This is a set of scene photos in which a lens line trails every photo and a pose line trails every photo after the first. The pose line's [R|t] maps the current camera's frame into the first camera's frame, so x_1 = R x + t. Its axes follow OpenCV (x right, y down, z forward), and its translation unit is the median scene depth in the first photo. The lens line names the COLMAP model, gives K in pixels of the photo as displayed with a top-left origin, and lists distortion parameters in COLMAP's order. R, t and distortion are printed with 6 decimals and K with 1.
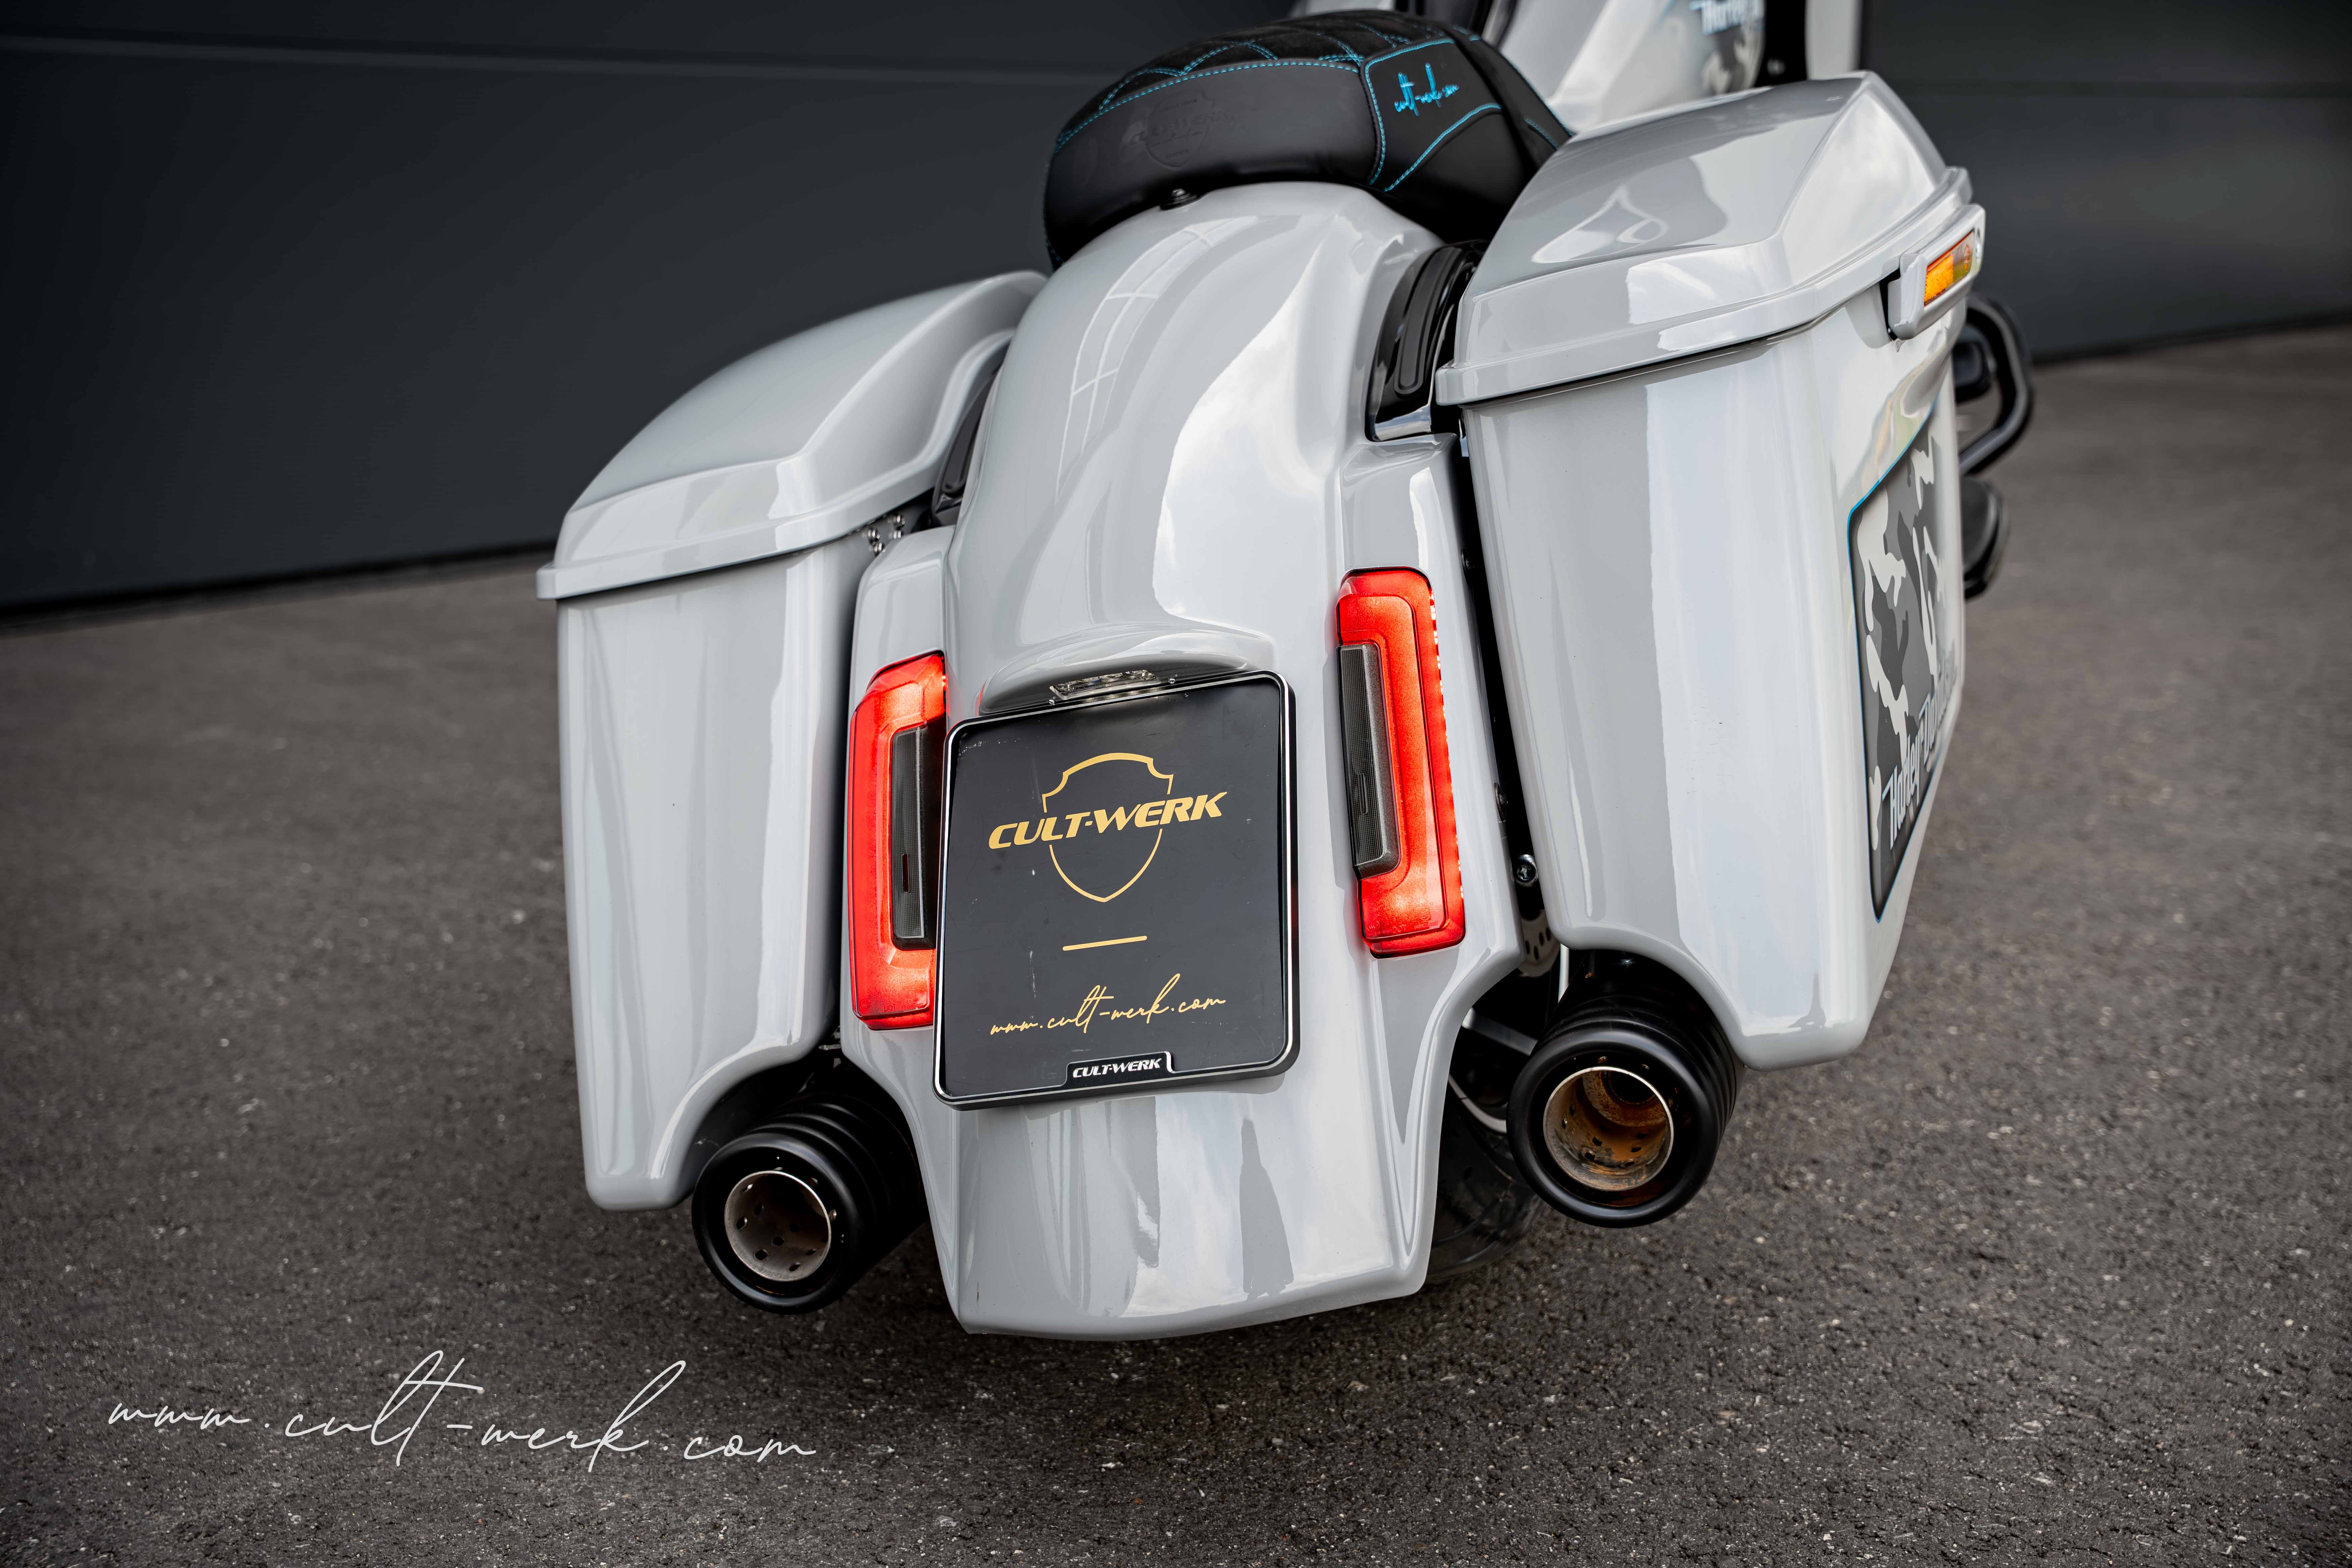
lens RADIAL K [[2902.7, 0, 1176.0], [0, 2902.7, 784.0], [0, 0, 1]] dist [-0.001526, 0.275356]
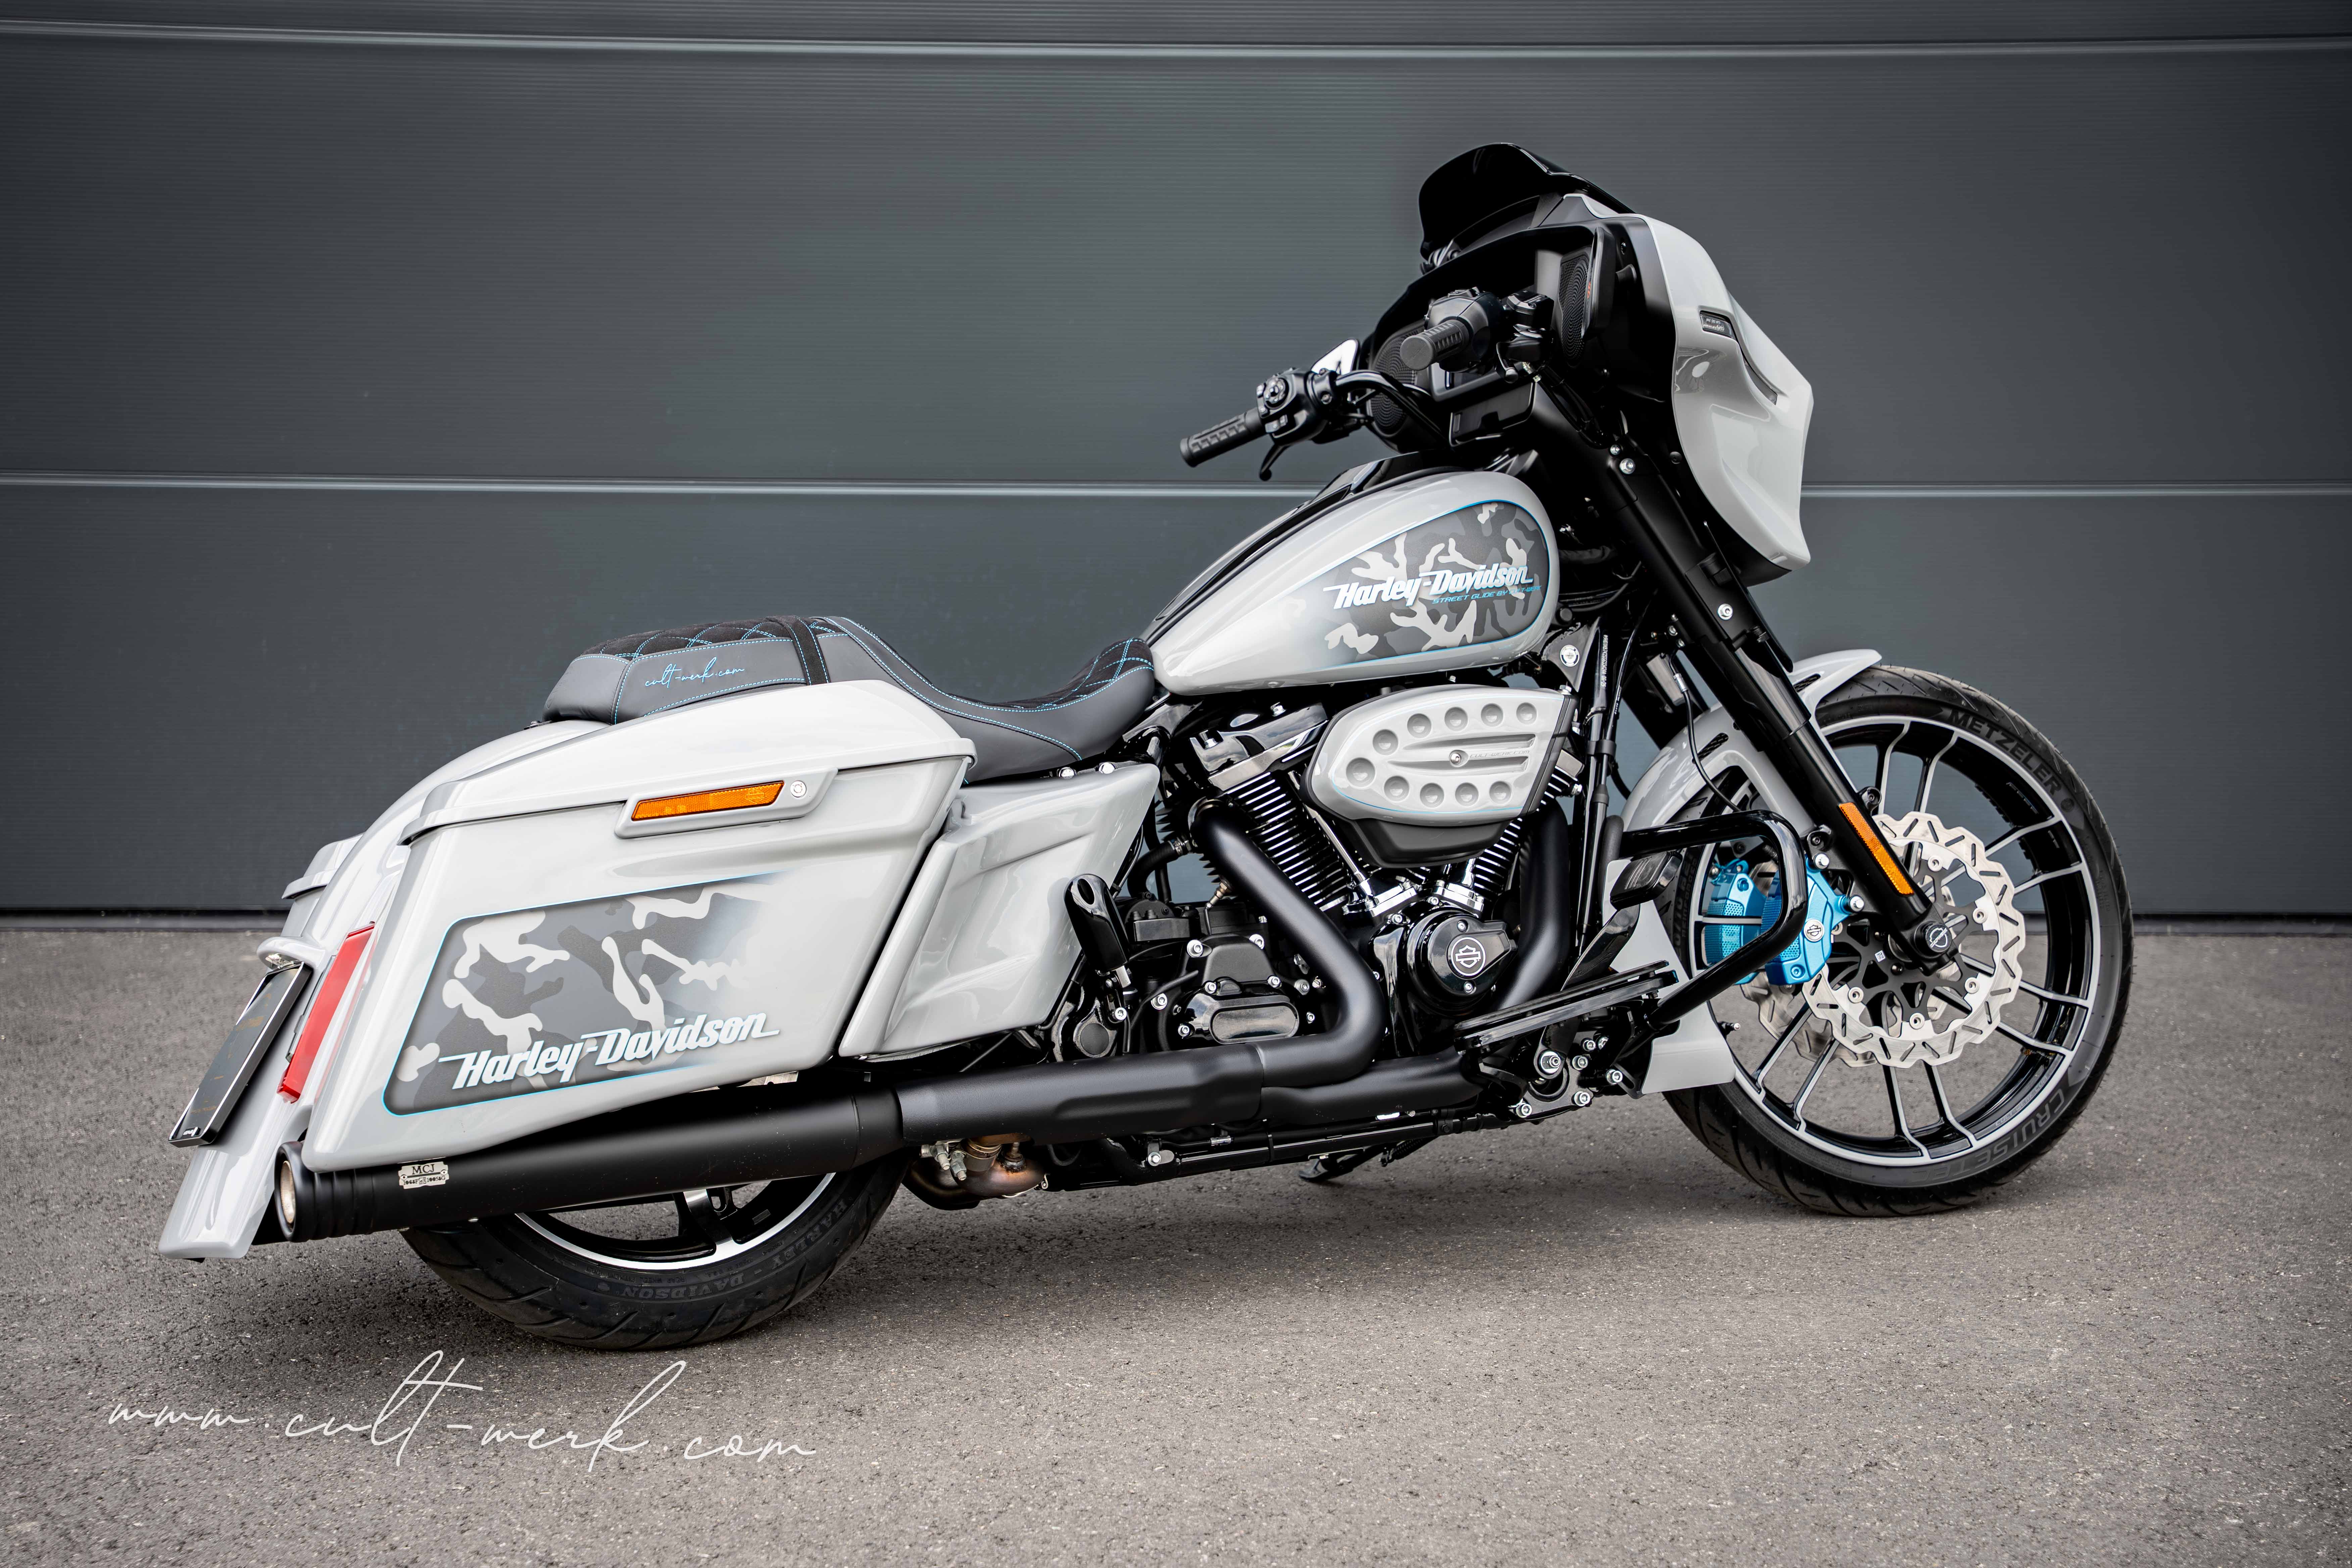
lens RADIAL K [[4118.3, 0, 1176.0], [0, 4118.3, 784.0], [0, 0, 1]] dist [0.217330, -0.040405]
pose [[0.676503, 0.087582, -0.731213, 2.432791], [-0.164577, 0.985771, -0.034192, -0.154037], [0.717815, 0.143472, 0.681291, -0.562510]]
